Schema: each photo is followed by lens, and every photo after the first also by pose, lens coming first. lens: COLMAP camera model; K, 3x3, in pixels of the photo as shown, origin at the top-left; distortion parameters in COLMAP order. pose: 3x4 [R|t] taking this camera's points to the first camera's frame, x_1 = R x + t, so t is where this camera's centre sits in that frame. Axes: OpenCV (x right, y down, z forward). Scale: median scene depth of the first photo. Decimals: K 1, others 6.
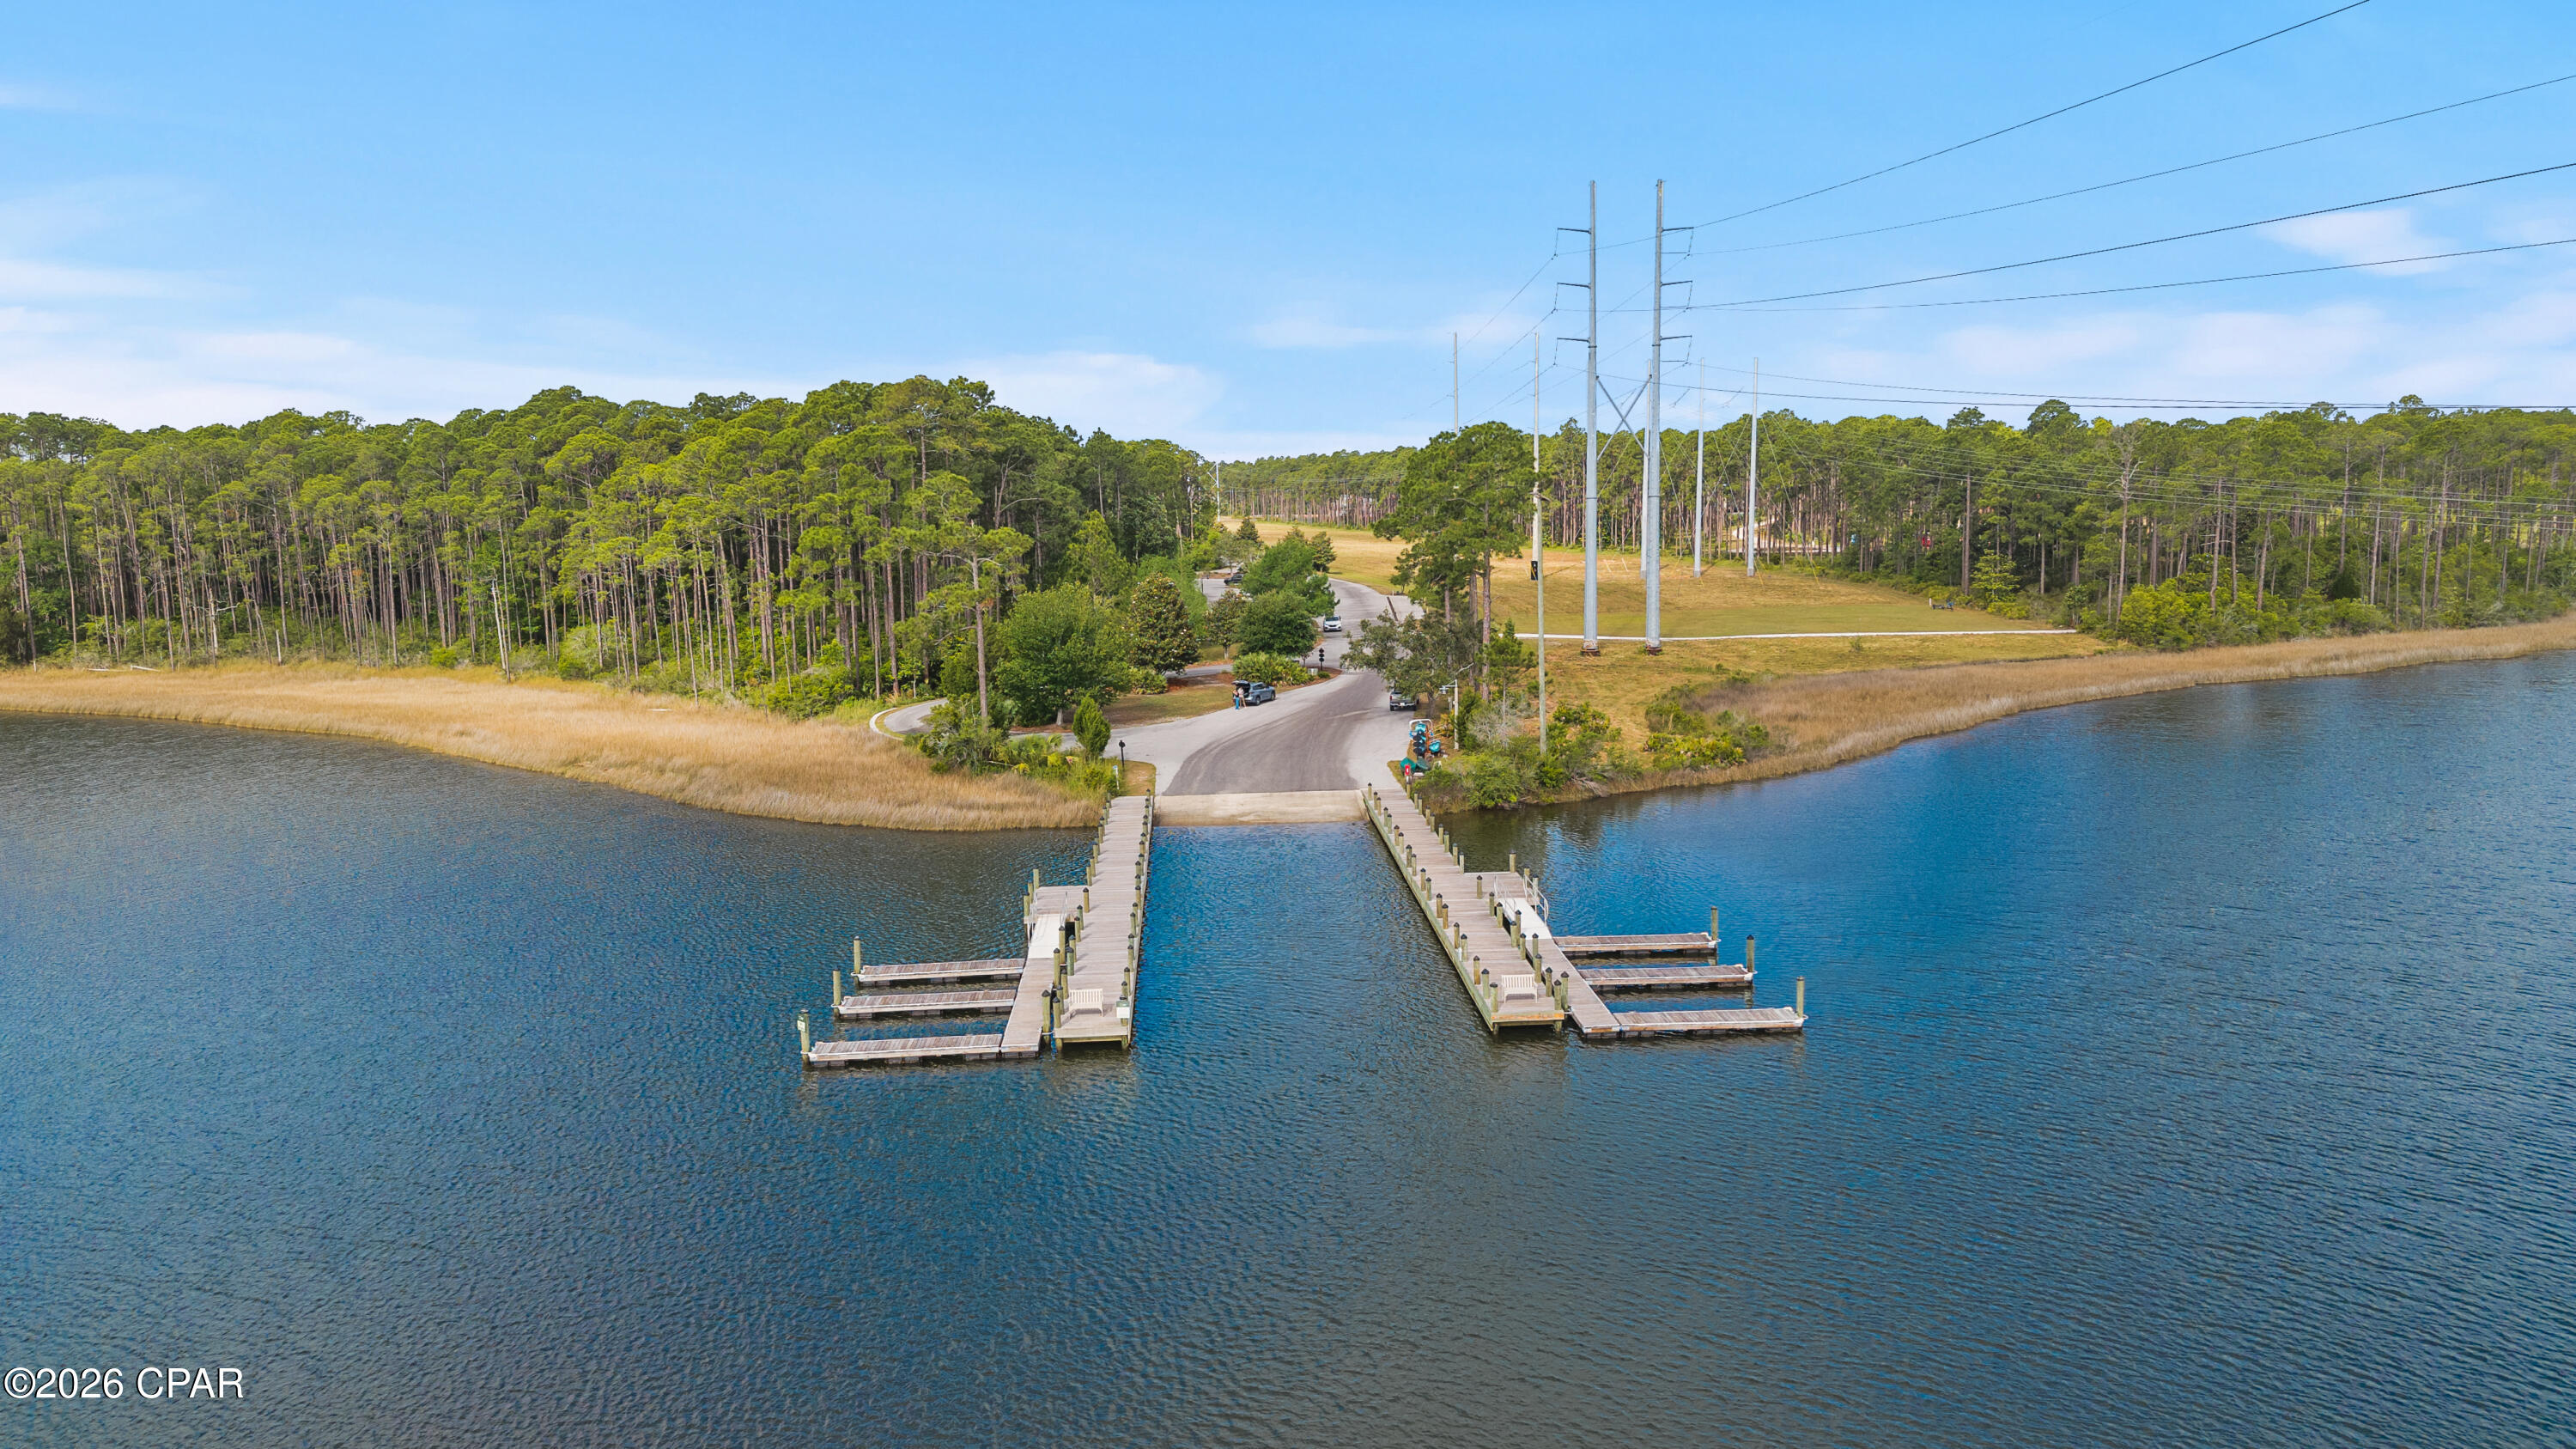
lens RADIAL K [[1846.9, 0, 1288.0], [0, 1846.9, 724.5], [0, 0, 1]] dist [0.018008, -0.004347]
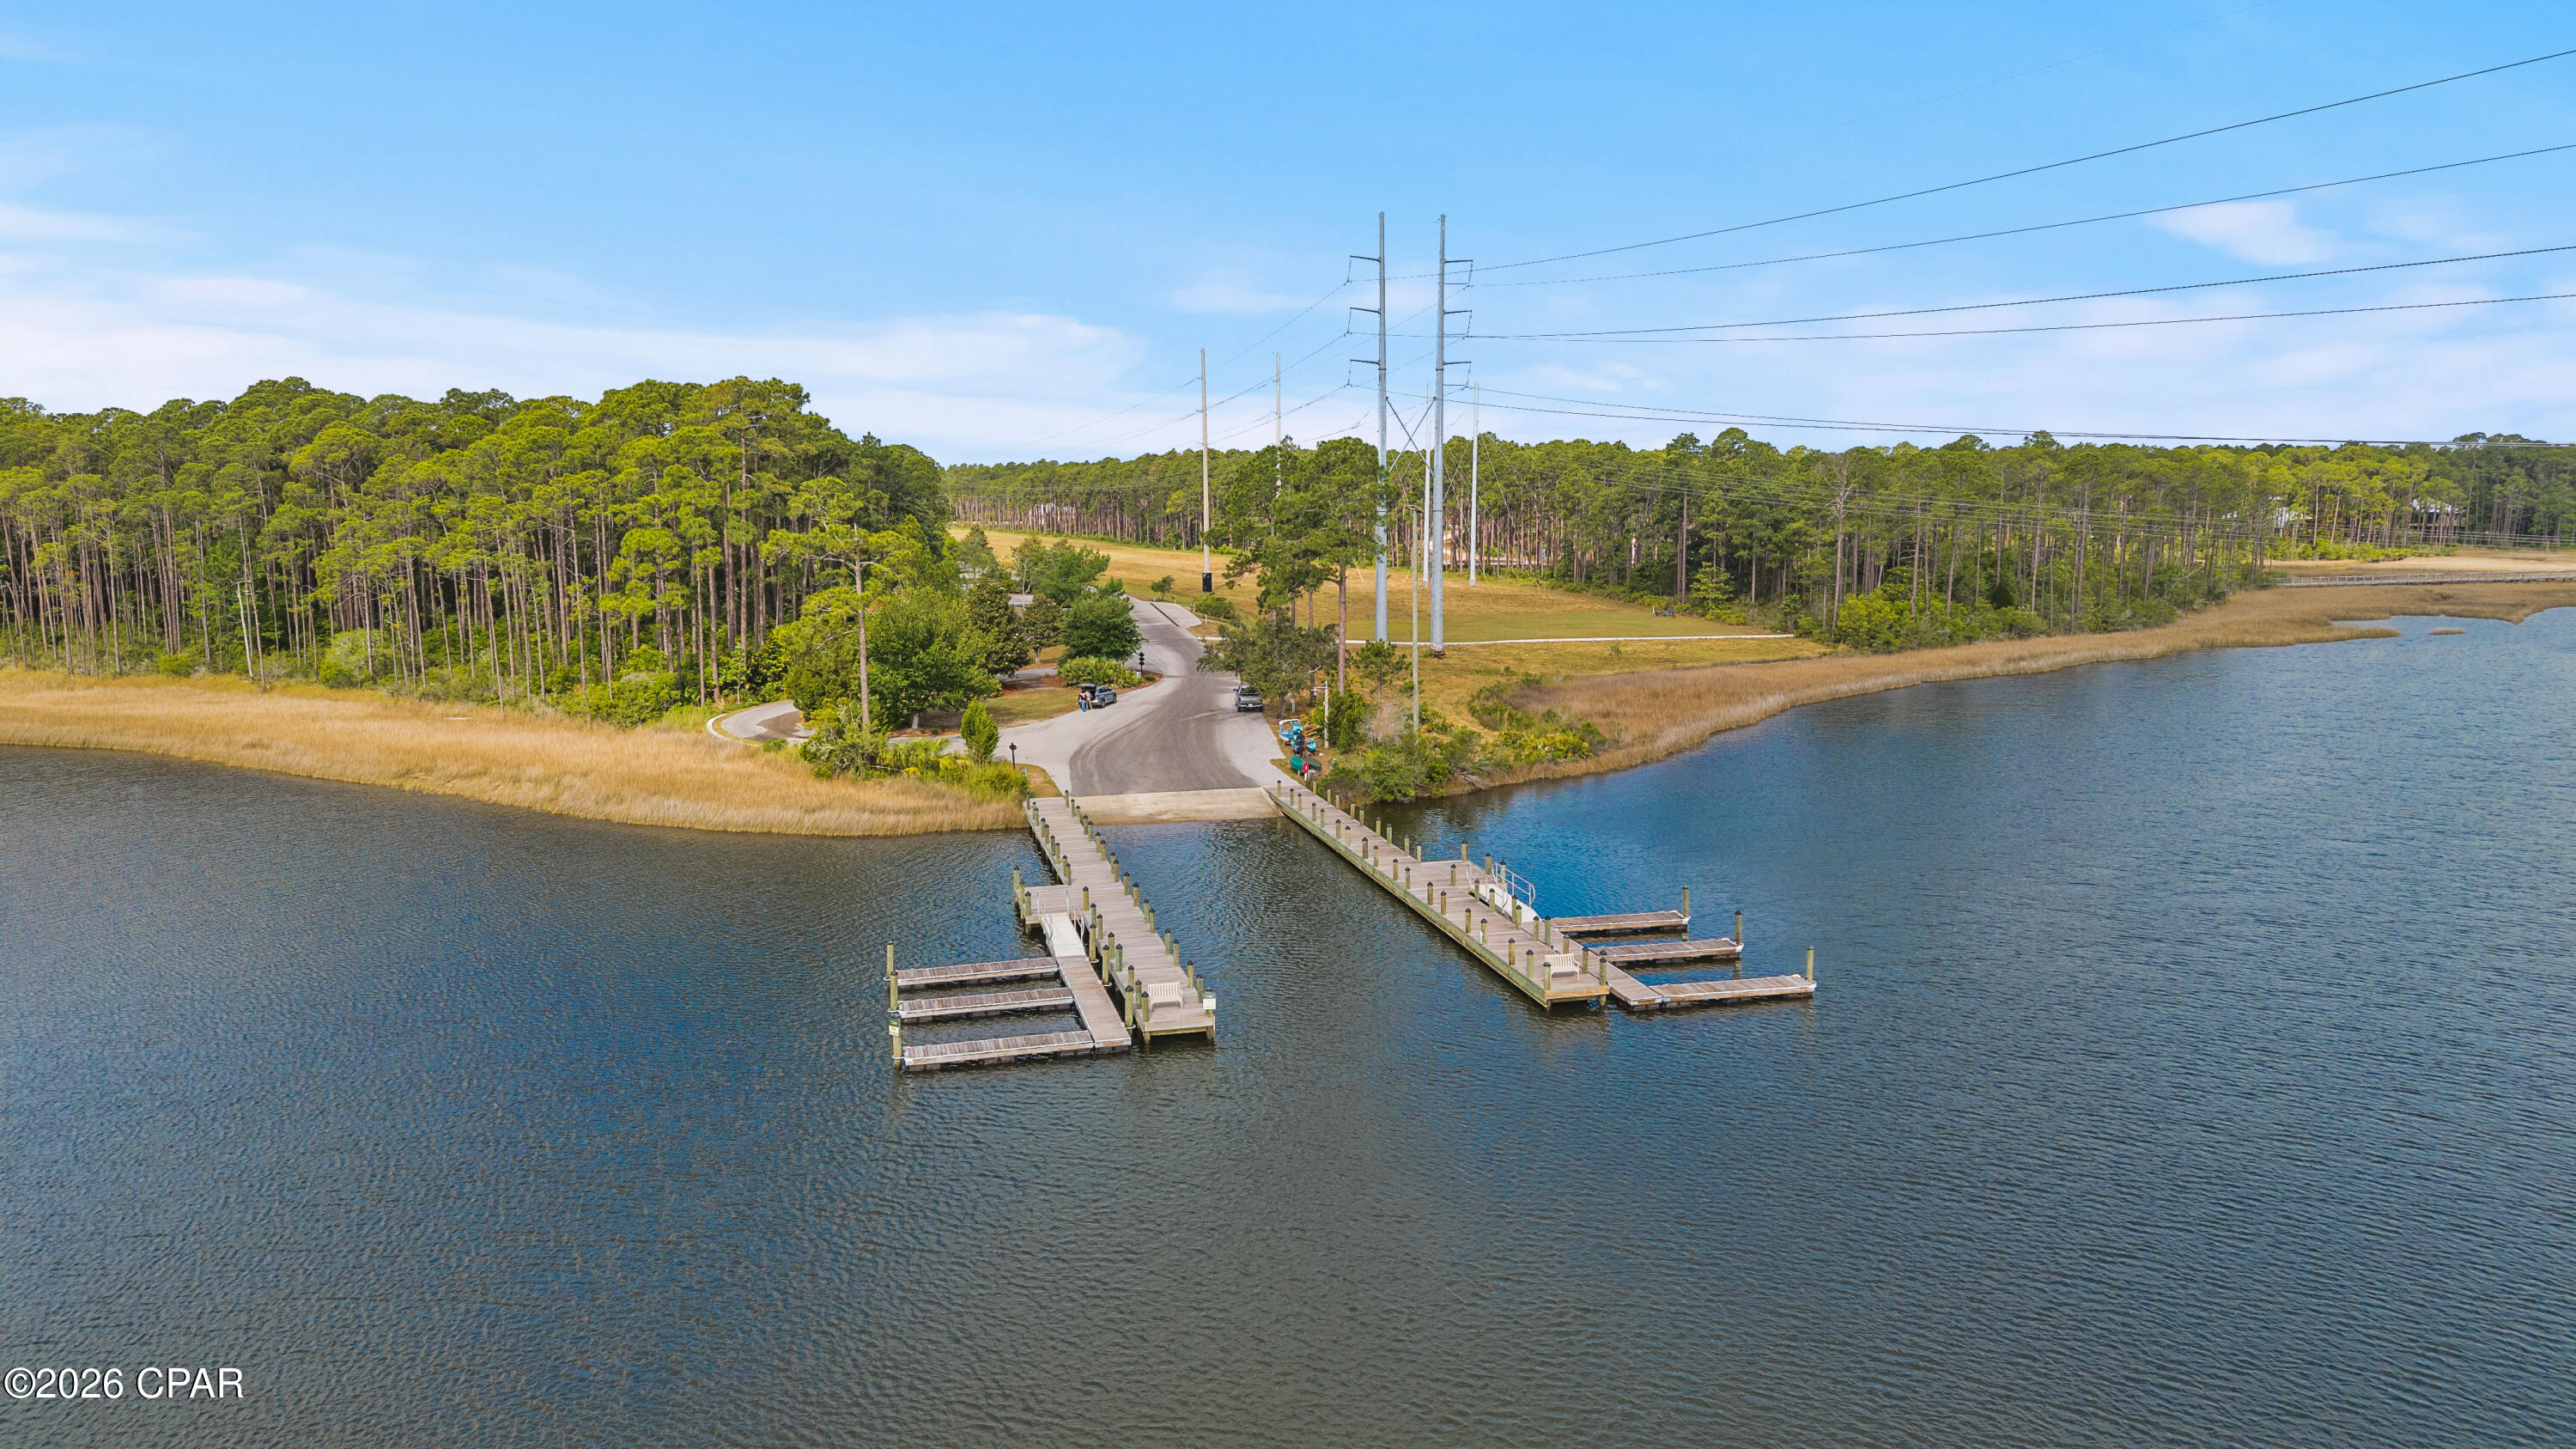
lens RADIAL K [[1797.1, 0, 1283.5], [0, 1797.1, 693.5], [0, 0, 1]] dist [0.011805, 0.001308]
pose [[0.979917, -0.007237, 0.199274, -0.108507], [0.011162, 0.999765, -0.018580, 0.001145], [-0.199092, 0.020432, 0.979768, 0.004794]]
